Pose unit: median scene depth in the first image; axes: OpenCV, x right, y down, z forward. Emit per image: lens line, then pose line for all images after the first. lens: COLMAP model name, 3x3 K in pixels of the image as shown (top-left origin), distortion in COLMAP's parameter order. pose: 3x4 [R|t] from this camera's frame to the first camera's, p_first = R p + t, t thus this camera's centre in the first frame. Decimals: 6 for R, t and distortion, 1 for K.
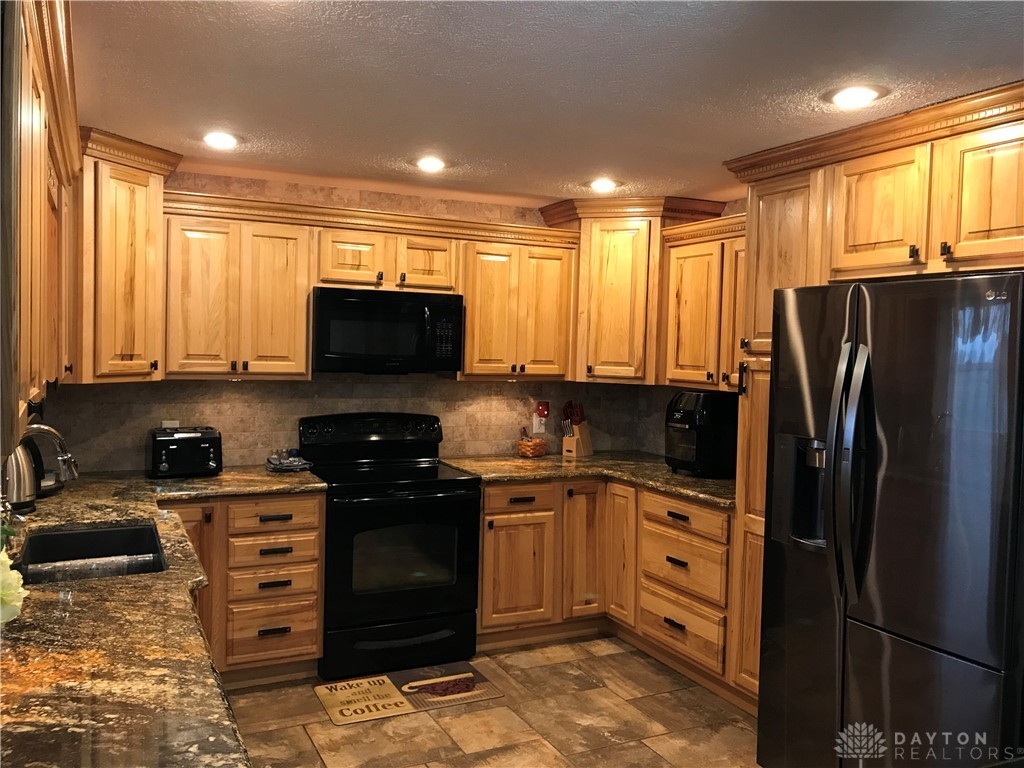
lens RADIAL K [[832.4, 0, 510.0], [0, 832.4, 376.3], [0, 0, 1]] dist [0.054897, -0.089844]
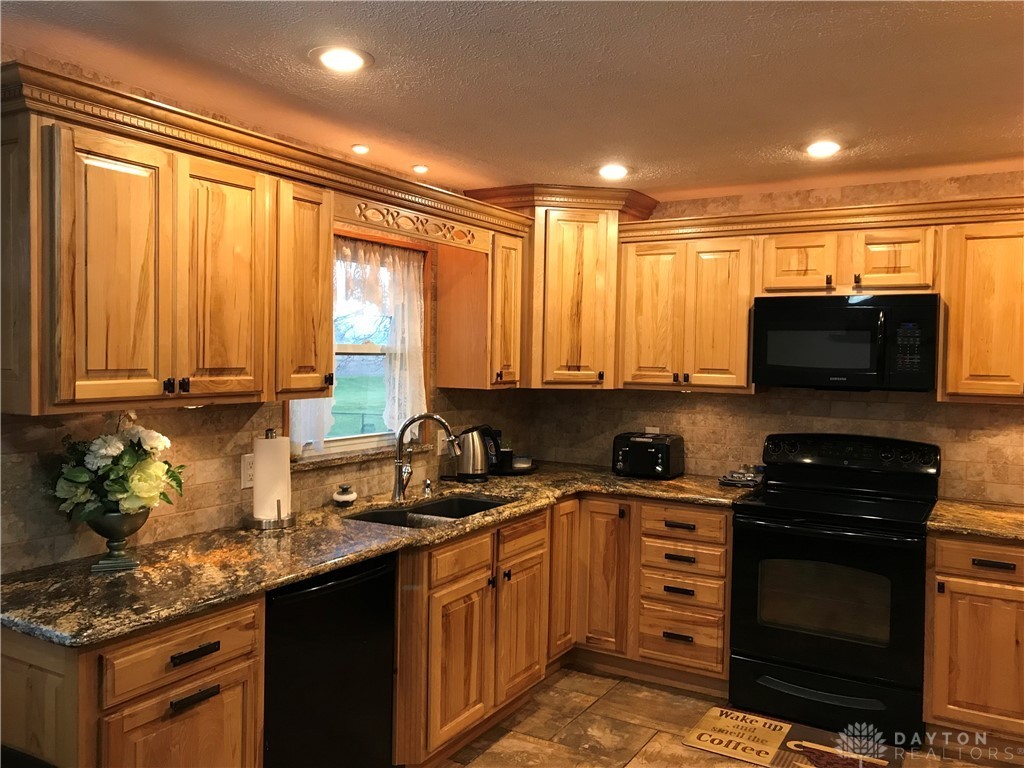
lens RADIAL K [[832.4, 0, 510.0], [0, 832.4, 376.3], [0, 0, 1]] dist [0.054897, -0.089844]
pose [[0.548526, 0.008690, -0.836088, 0.399973], [-0.035386, 0.999291, -0.012829, 0.006145], [0.835384, 0.036623, 0.548445, 0.224211]]
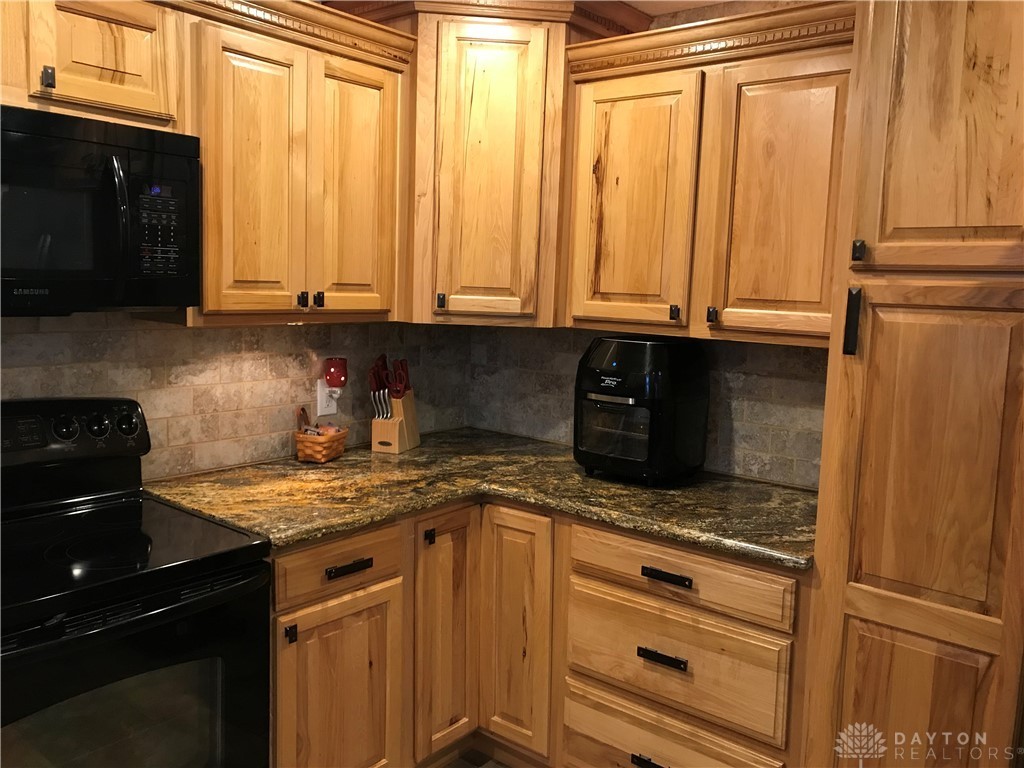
lens RADIAL K [[832.4, 0, 510.0], [0, 832.4, 376.3], [0, 0, 1]] dist [0.054897, -0.089844]
pose [[0.909911, -0.043377, 0.412529, -0.097708], [0.005599, 0.995711, 0.092349, -0.009816], [-0.414766, -0.081719, 0.906251, 0.519686]]
